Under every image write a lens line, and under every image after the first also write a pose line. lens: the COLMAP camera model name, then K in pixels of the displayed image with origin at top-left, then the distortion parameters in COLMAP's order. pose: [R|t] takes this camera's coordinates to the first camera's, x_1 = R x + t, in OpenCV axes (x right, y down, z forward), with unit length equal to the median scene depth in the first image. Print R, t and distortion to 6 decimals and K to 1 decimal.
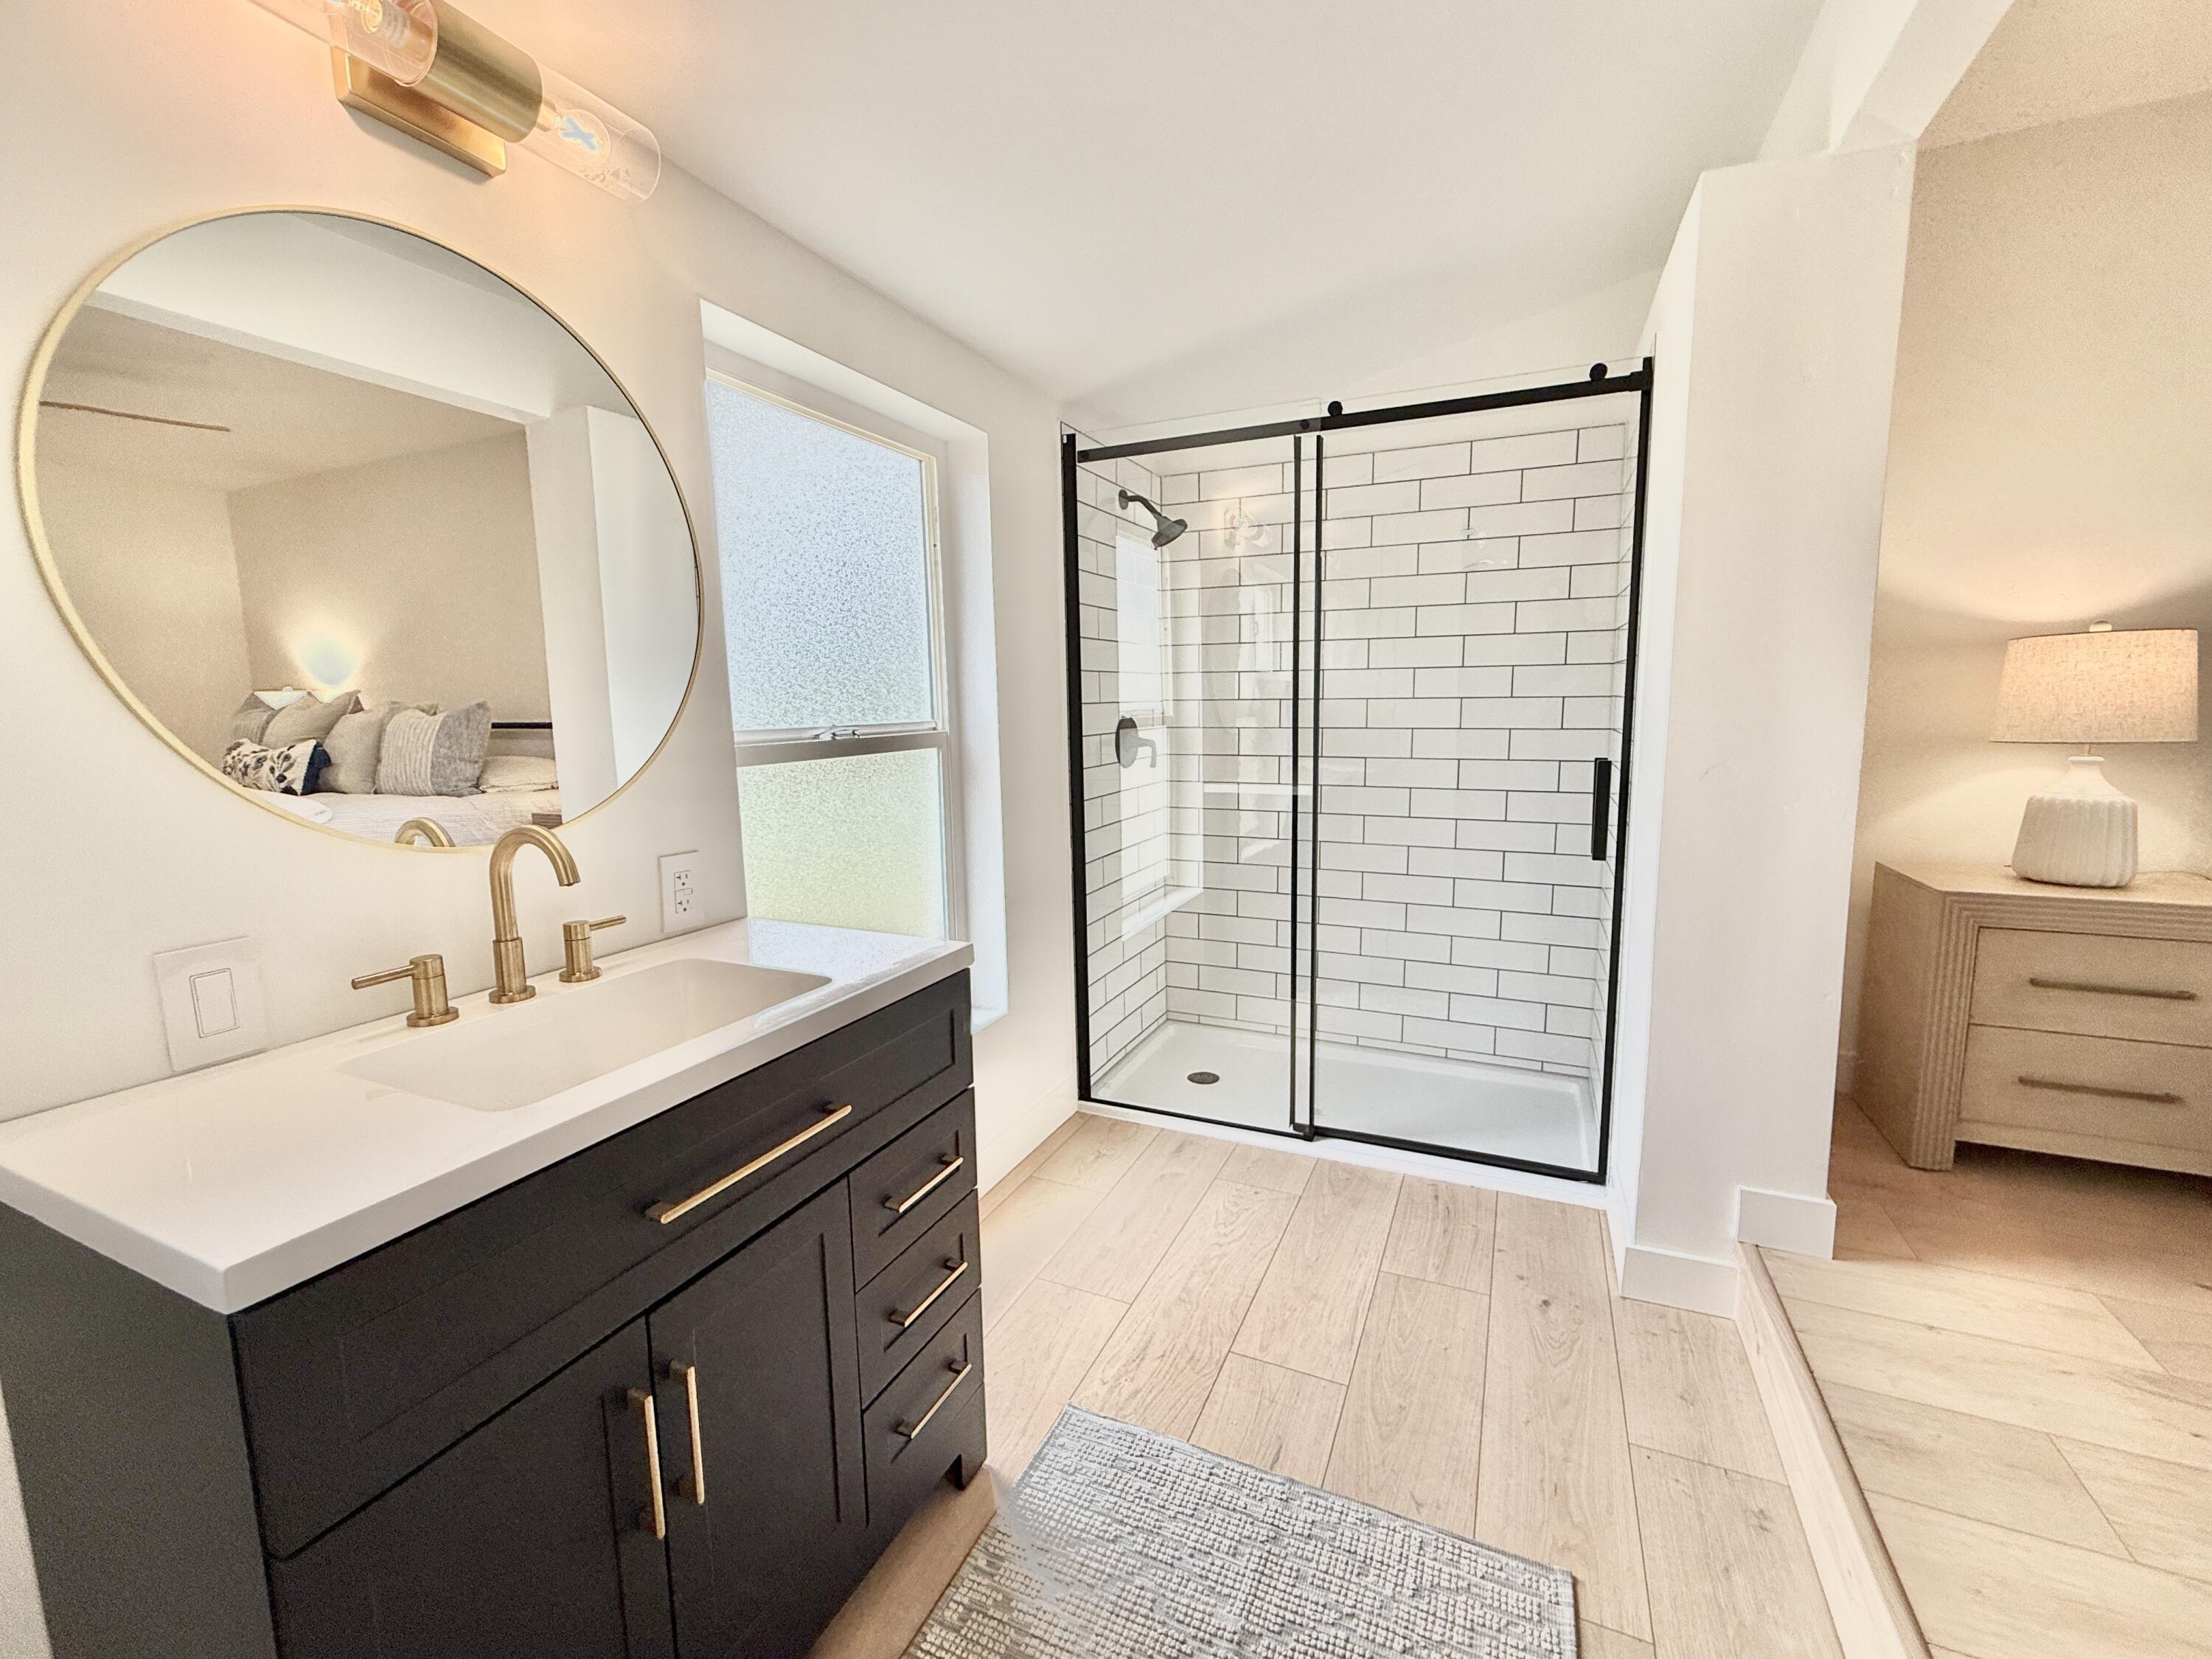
lens RADIAL K [[931.0, 0, 1102.1], [0, 931.0, 825.9], [0, 0, 1]] dist [0.000301, 0.000004]
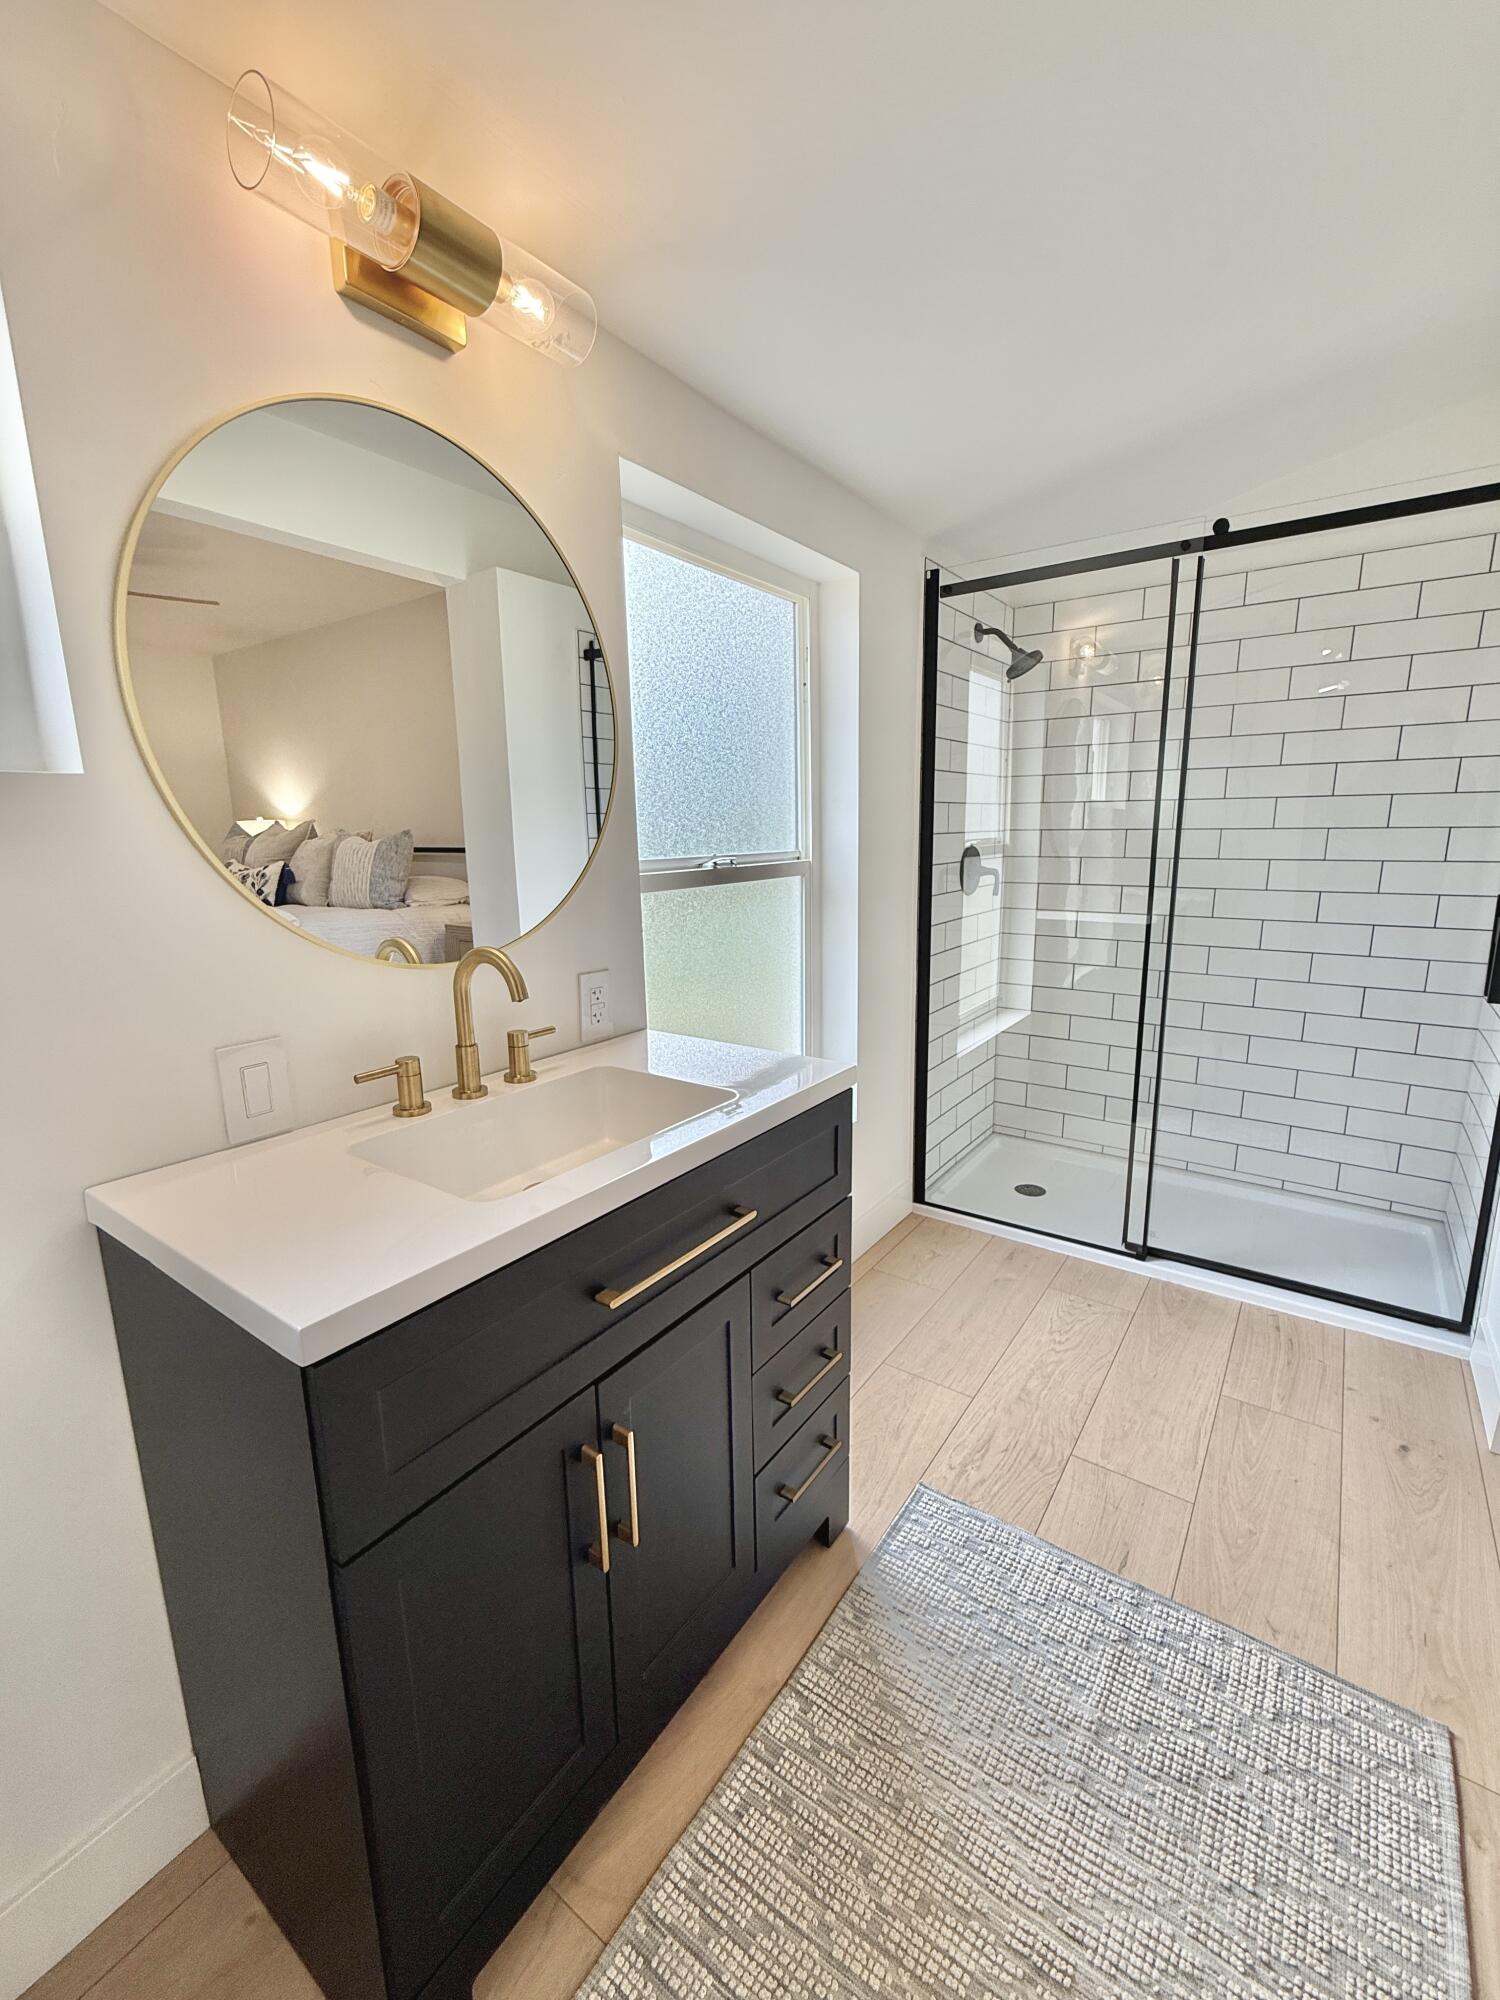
lens RADIAL K [[839.7, 0, 750.0], [0, 839.7, 1000.0], [0, 0, 1]] dist [-0.000176, -0.000026]
pose [[0.982766, 0.037833, -0.180943, -0.058703], [-0.025004, 0.997043, 0.072663, -0.010204], [0.183157, -0.066886, 0.980806, 0.024893]]
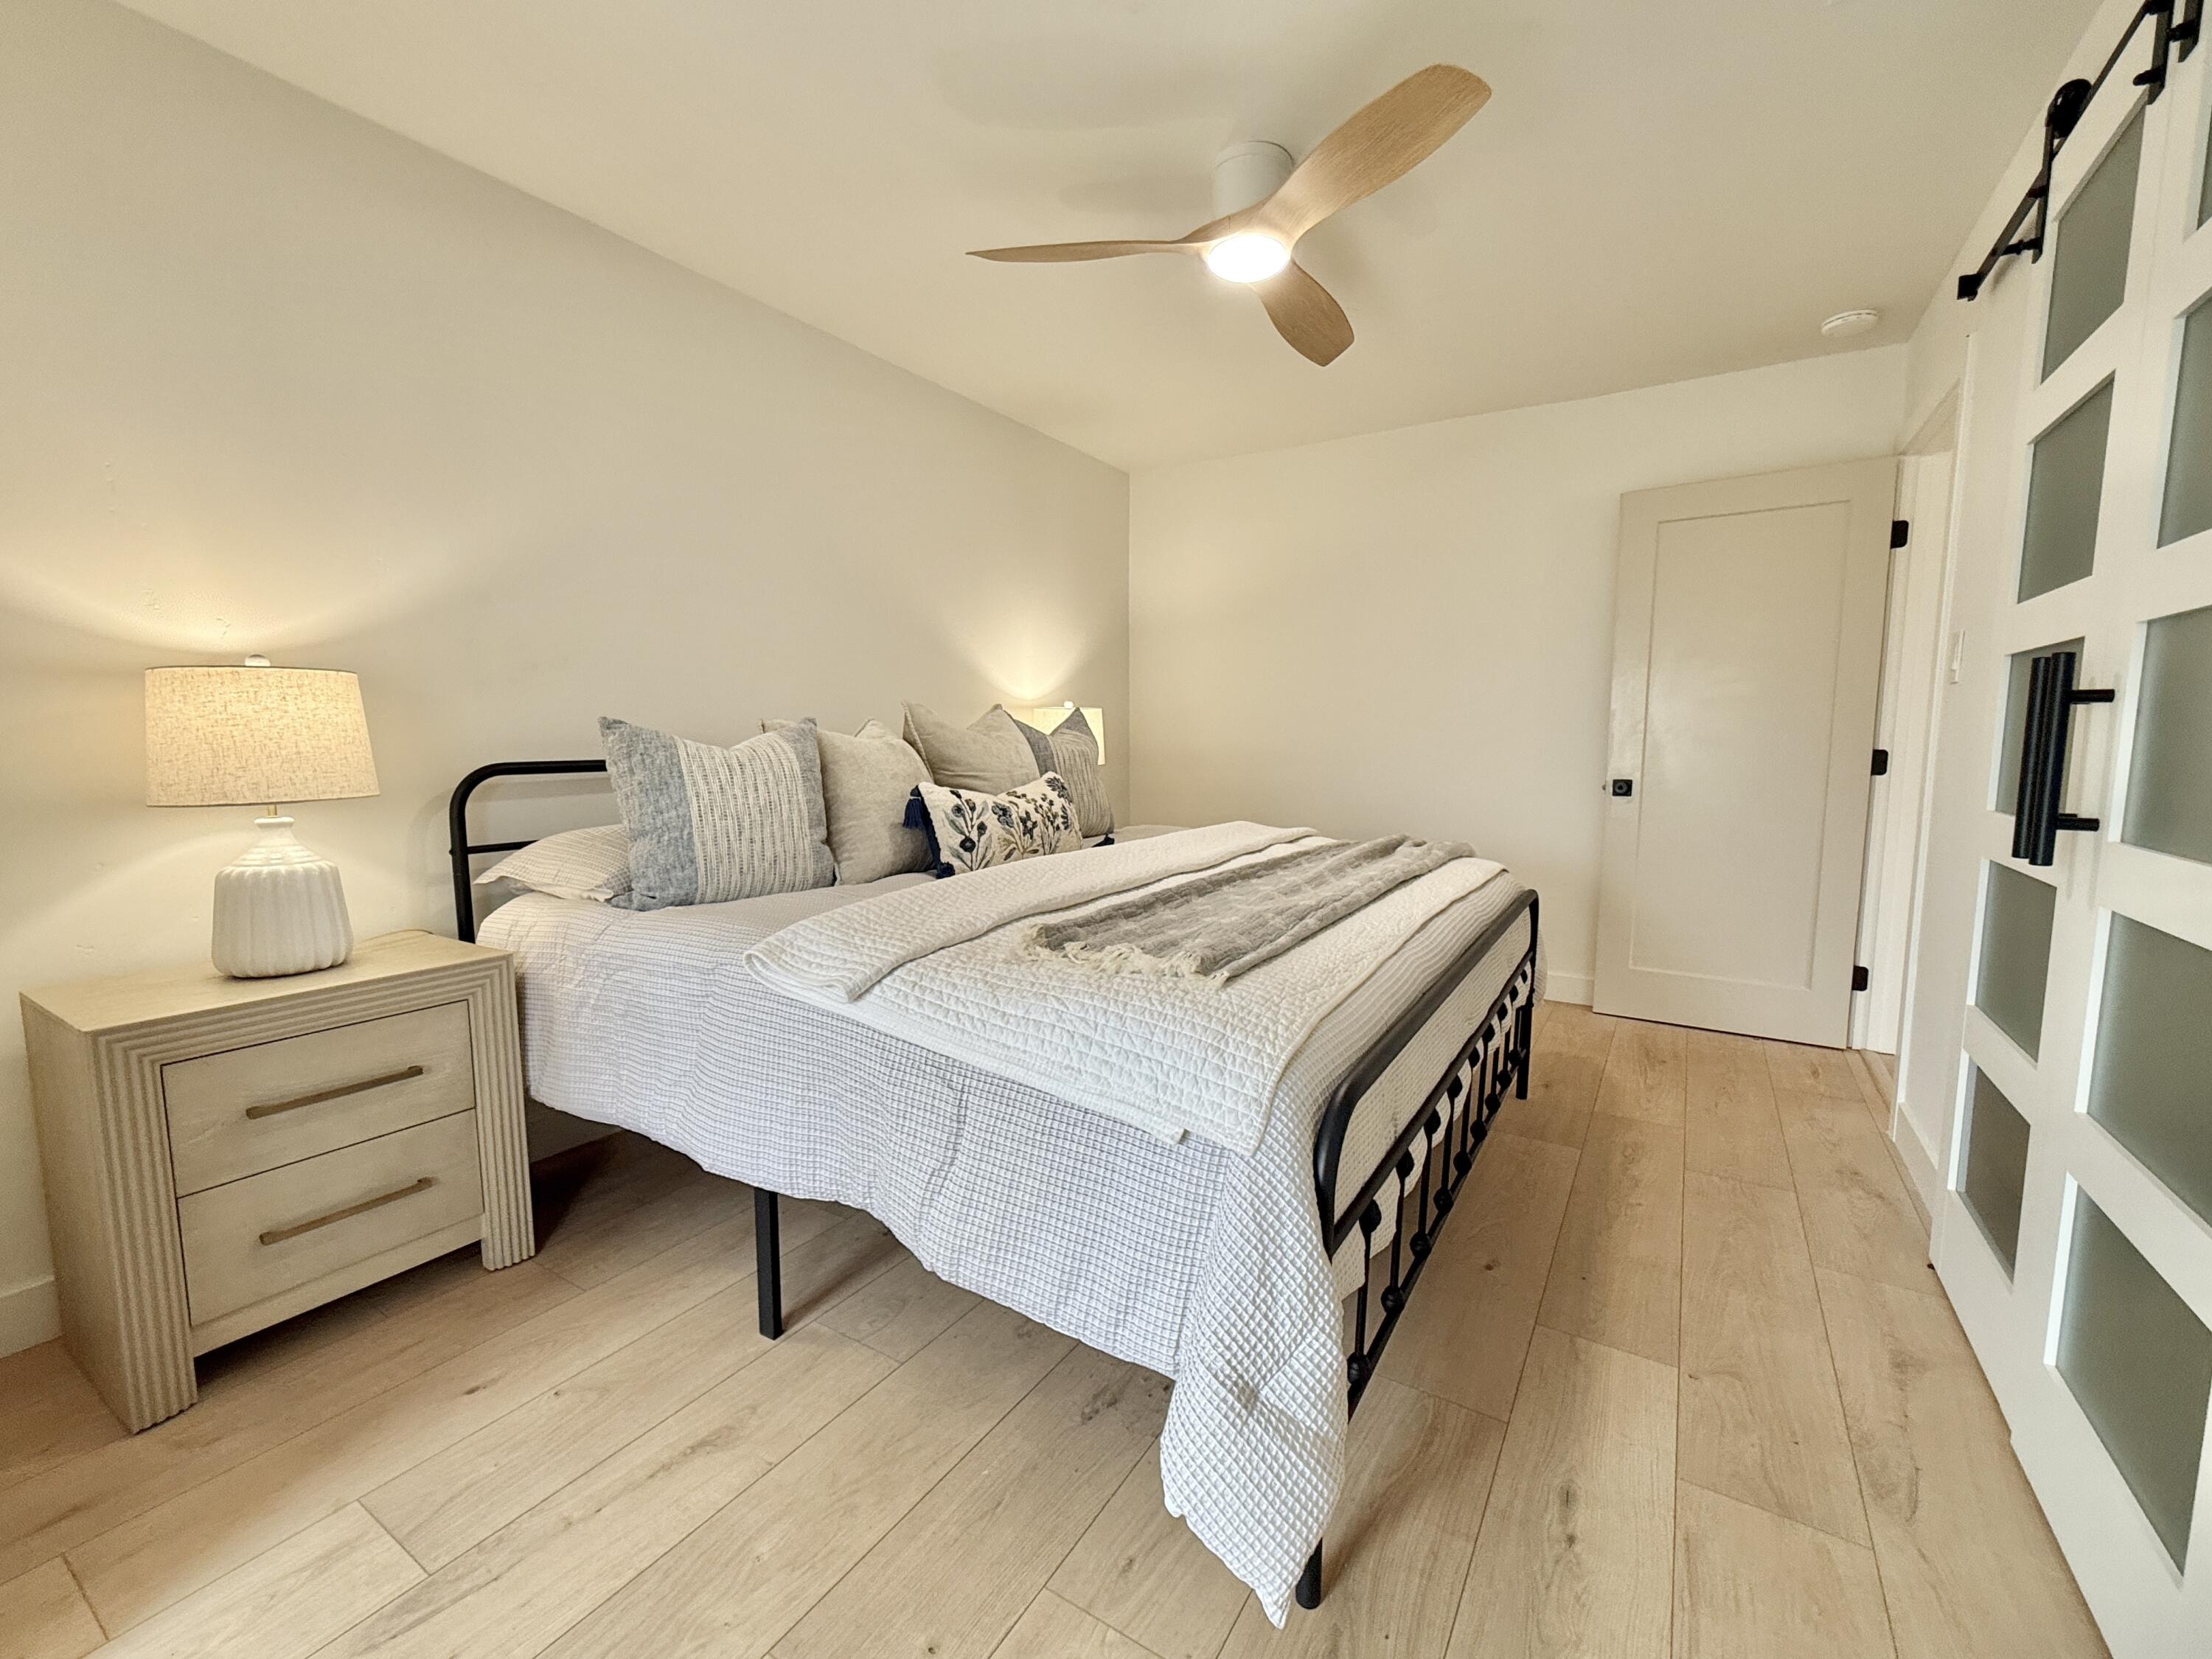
lens RADIAL K [[928.7, 0, 1104.5], [0, 928.7, 836.2], [0, 0, 1]] dist [-0.000176, -0.000026]
pose [[0.130760, -0.092267, 0.987111, 0.331689], [0.126854, 0.989033, 0.075643, -0.026756], [-0.983265, 0.115328, 0.141031, 0.157277]]
